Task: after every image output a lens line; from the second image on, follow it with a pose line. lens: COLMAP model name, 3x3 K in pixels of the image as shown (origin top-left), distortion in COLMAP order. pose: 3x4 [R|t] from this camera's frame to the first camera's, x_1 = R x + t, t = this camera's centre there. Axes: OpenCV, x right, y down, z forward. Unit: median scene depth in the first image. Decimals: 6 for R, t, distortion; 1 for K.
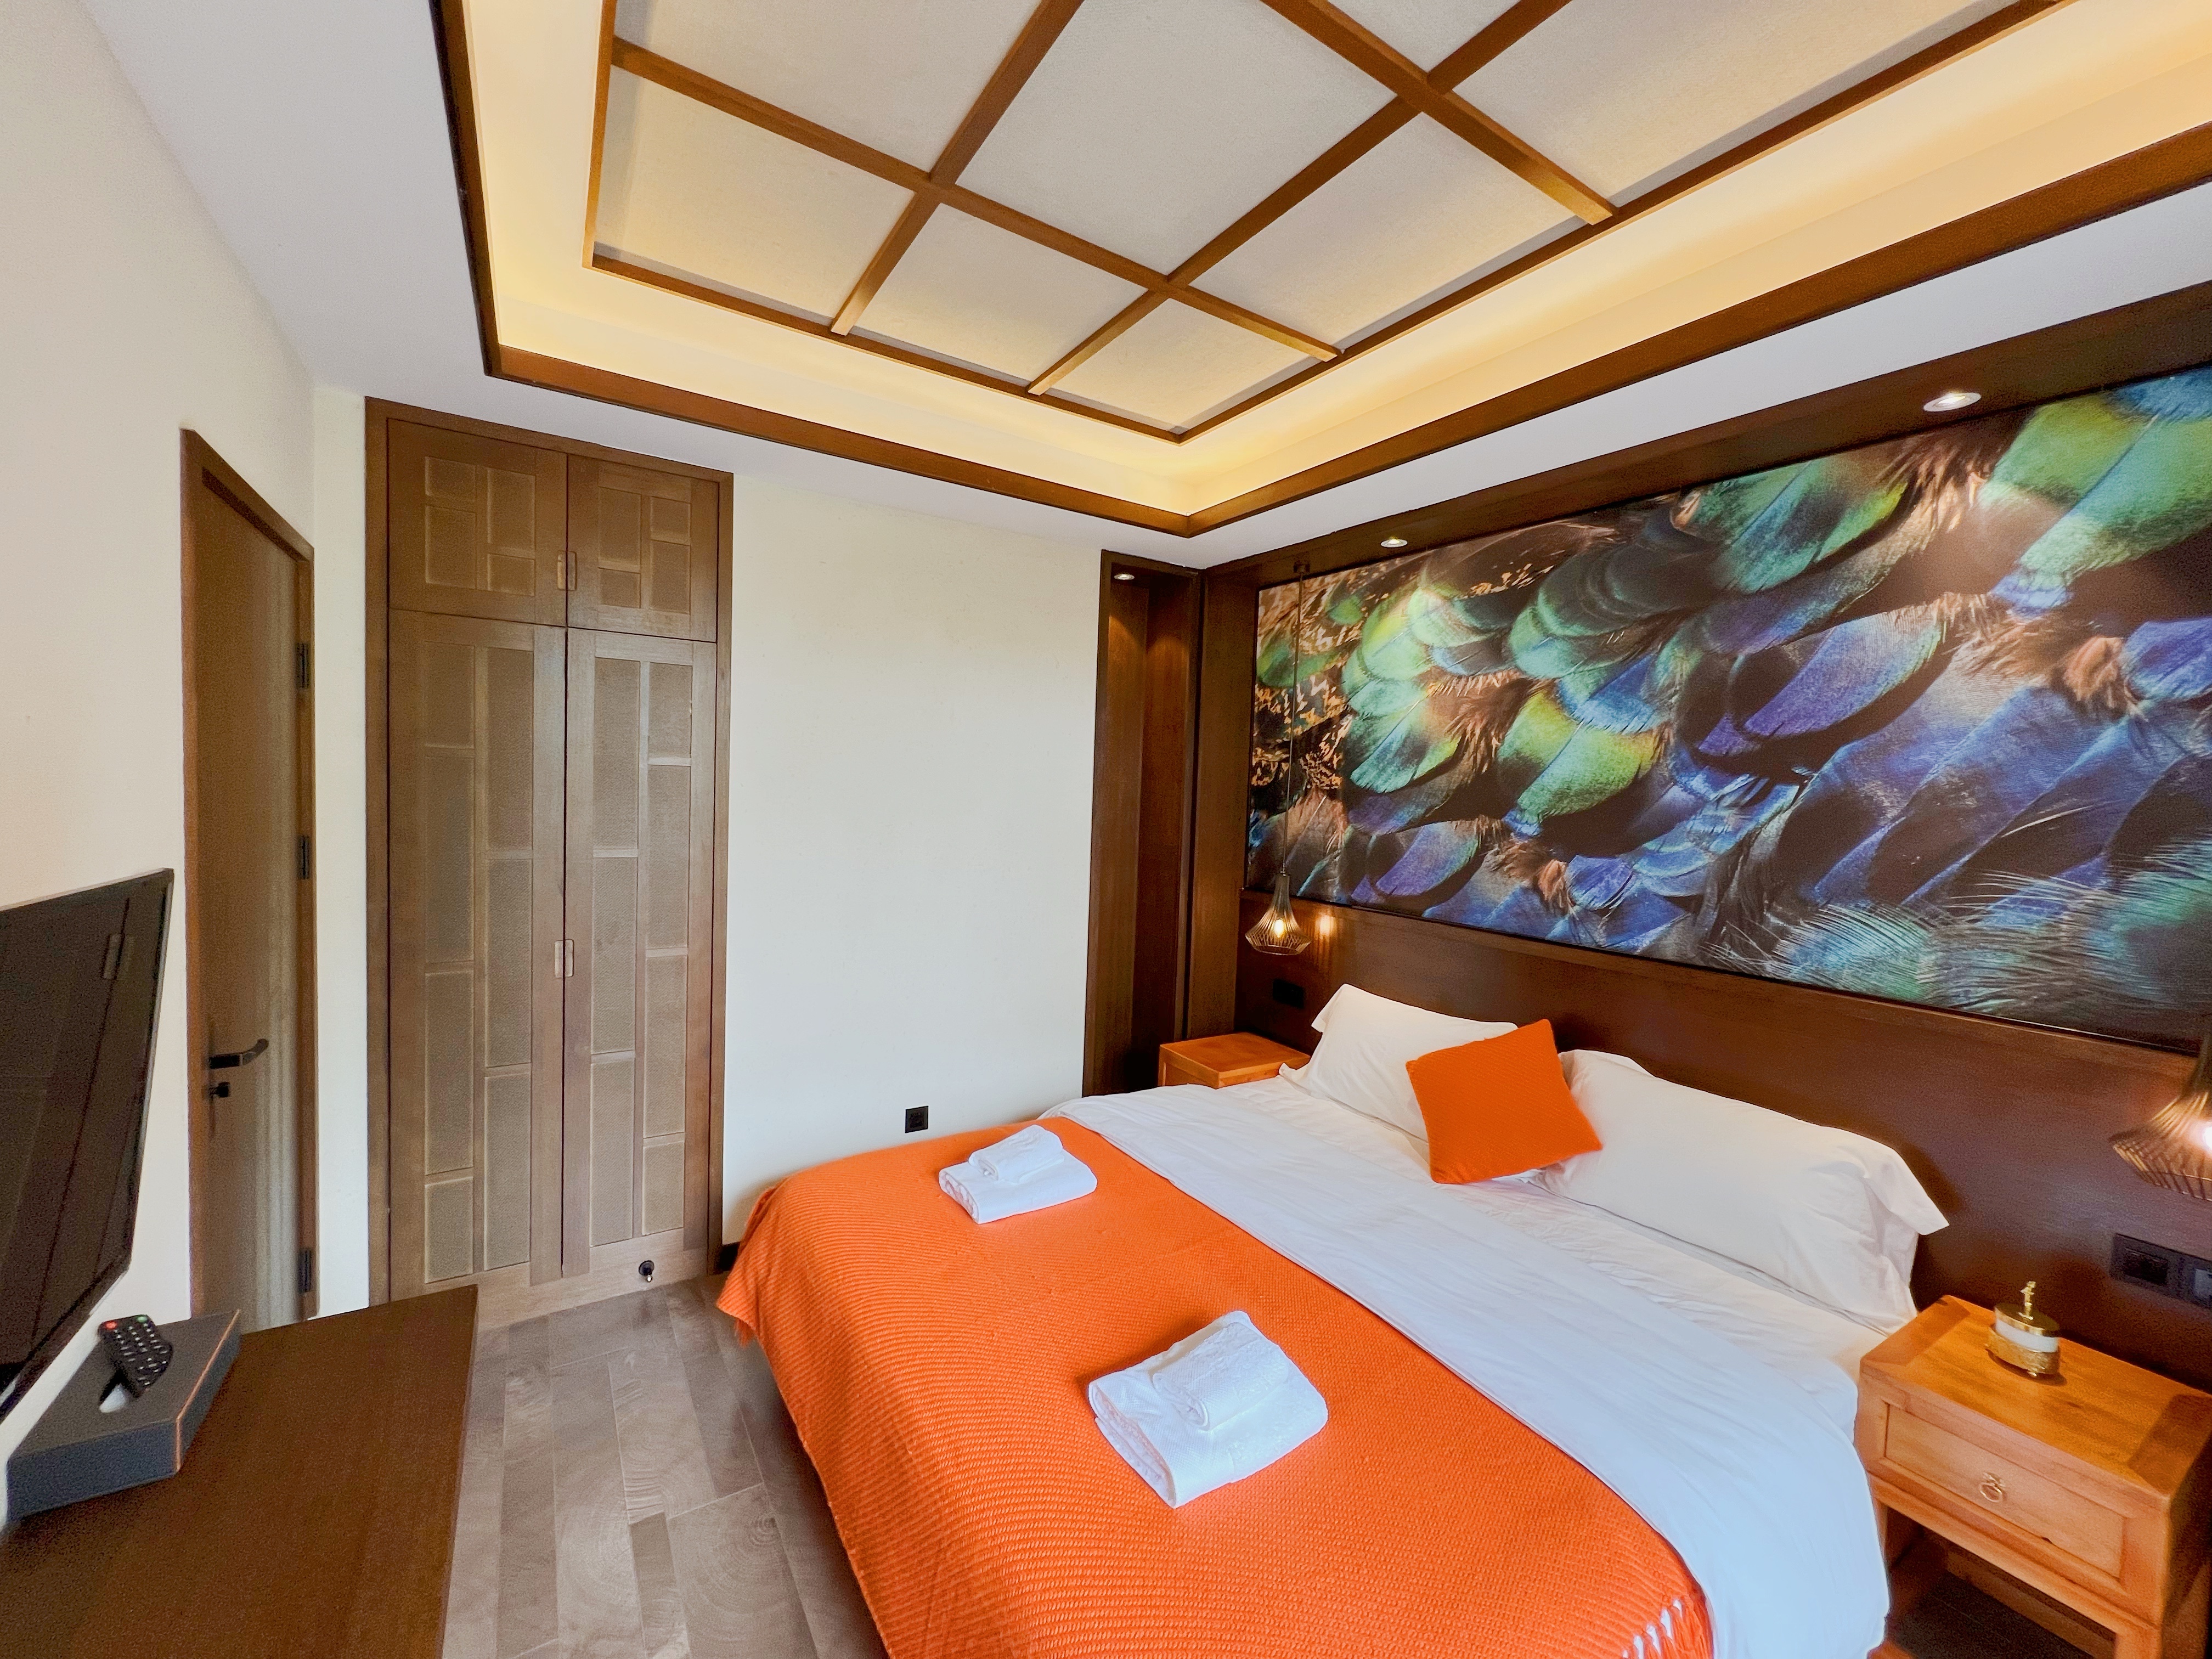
lens RADIAL K [[883.2, 0, 1105.3], [0, 883.2, 826.2], [0, 0, 1]] dist [-0.001871, 0.000503]
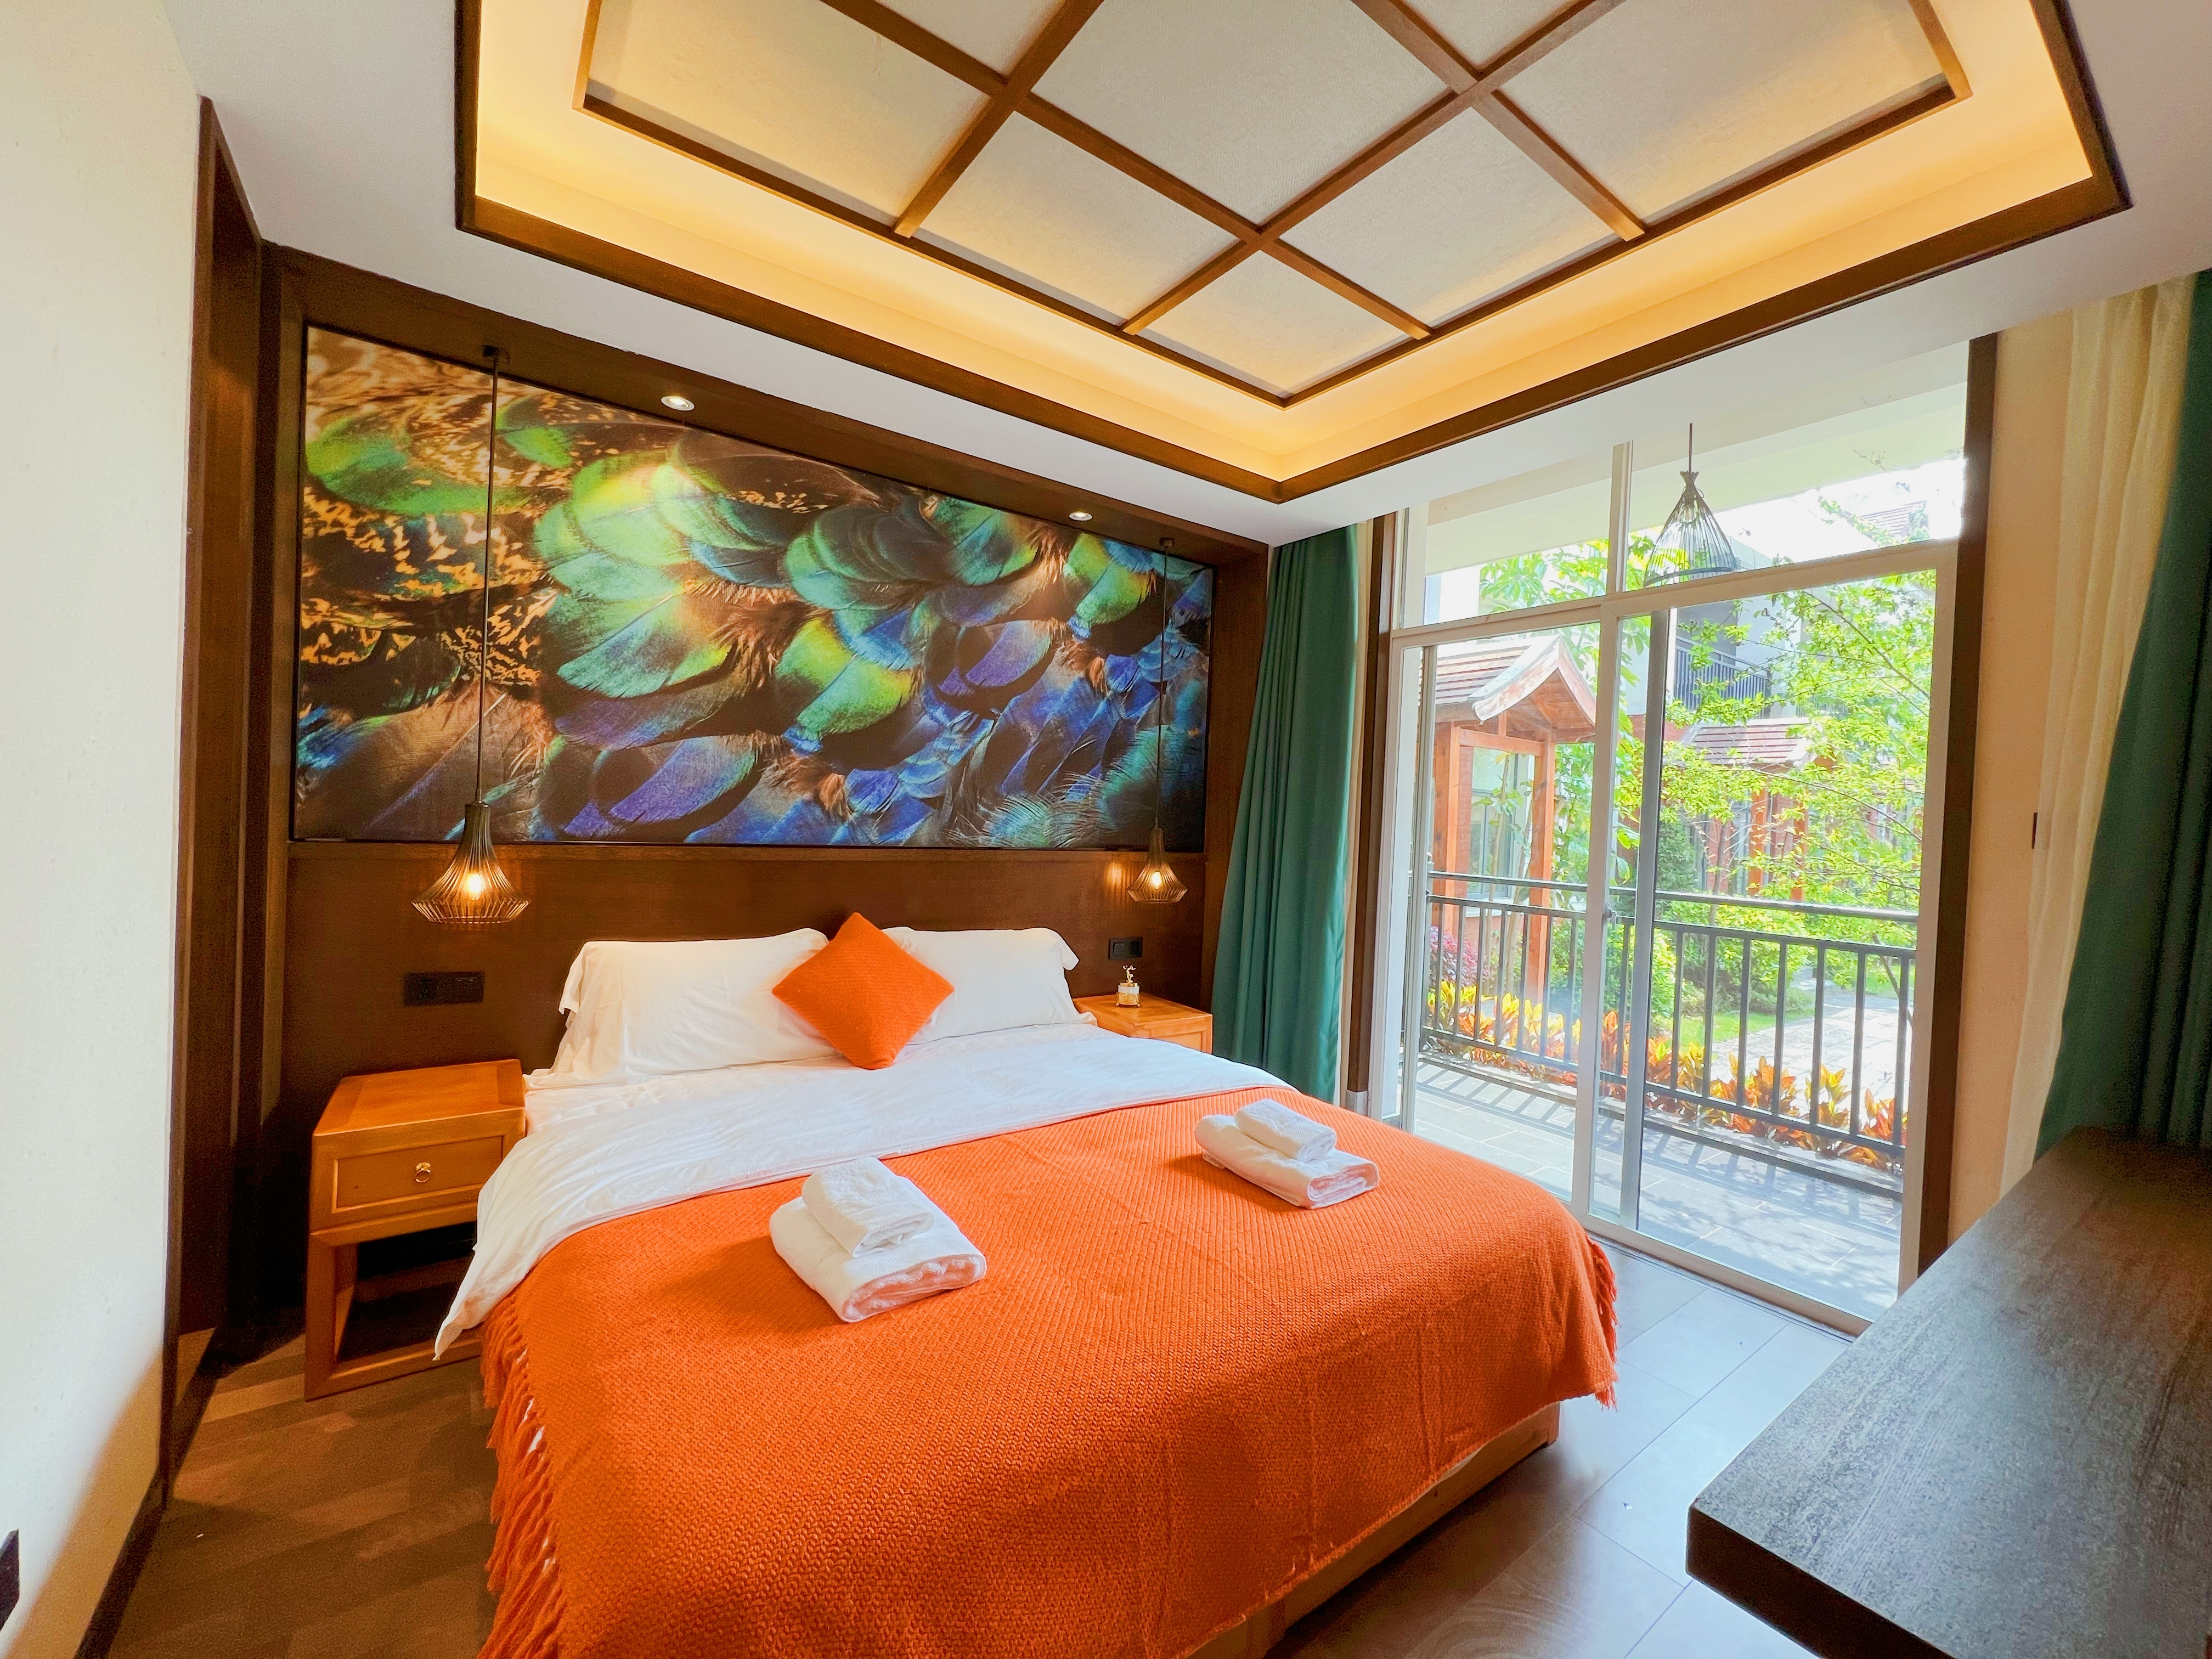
lens RADIAL K [[883.2, 0, 1099.8], [0, 883.2, 825.8], [0, 0, 1]] dist [-0.001871, 0.000503]
pose [[-0.045624, -0.055851, 0.997396, -0.608452], [0.001844, 0.998429, 0.055994, 0.040970], [-0.998957, 0.004394, -0.045449, 0.692850]]
